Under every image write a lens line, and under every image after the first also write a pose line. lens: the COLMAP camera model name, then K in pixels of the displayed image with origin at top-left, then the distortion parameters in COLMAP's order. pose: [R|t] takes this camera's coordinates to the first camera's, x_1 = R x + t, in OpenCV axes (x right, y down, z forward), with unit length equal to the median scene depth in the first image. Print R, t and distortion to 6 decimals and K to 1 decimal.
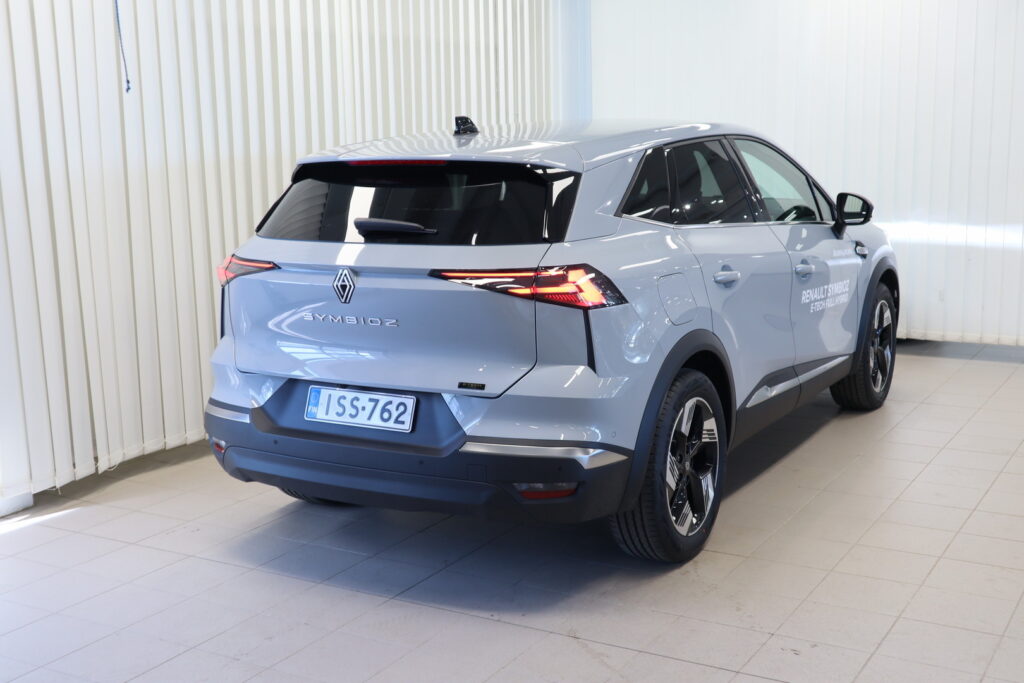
lens RADIAL K [[1256.4, 0, 512.6], [0, 1256.4, 339.4], [0, 0, 1]] dist [0.023158, 0.000000]
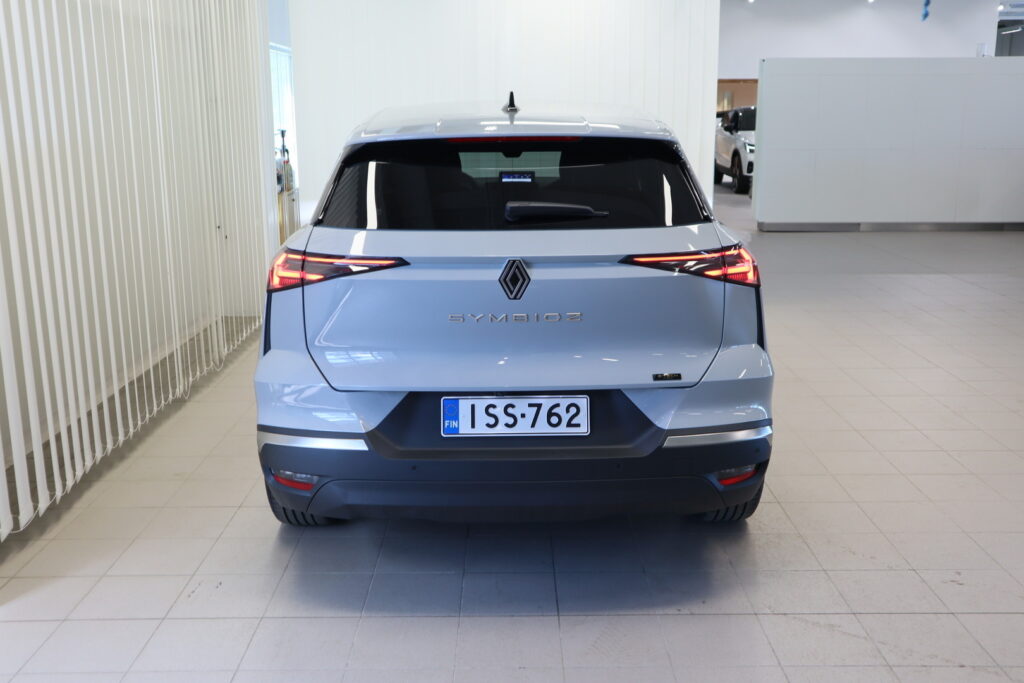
lens RADIAL K [[1031.5, 0, 512.4], [0, 1031.5, 349.3], [0, 0, 1]] dist [0.003065, 0.000000]
pose [[0.859216, -0.099117, 0.501920, -0.492839], [0.075856, 0.994891, 0.066612, -0.041757], [-0.505958, -0.019161, 0.862345, 0.374674]]
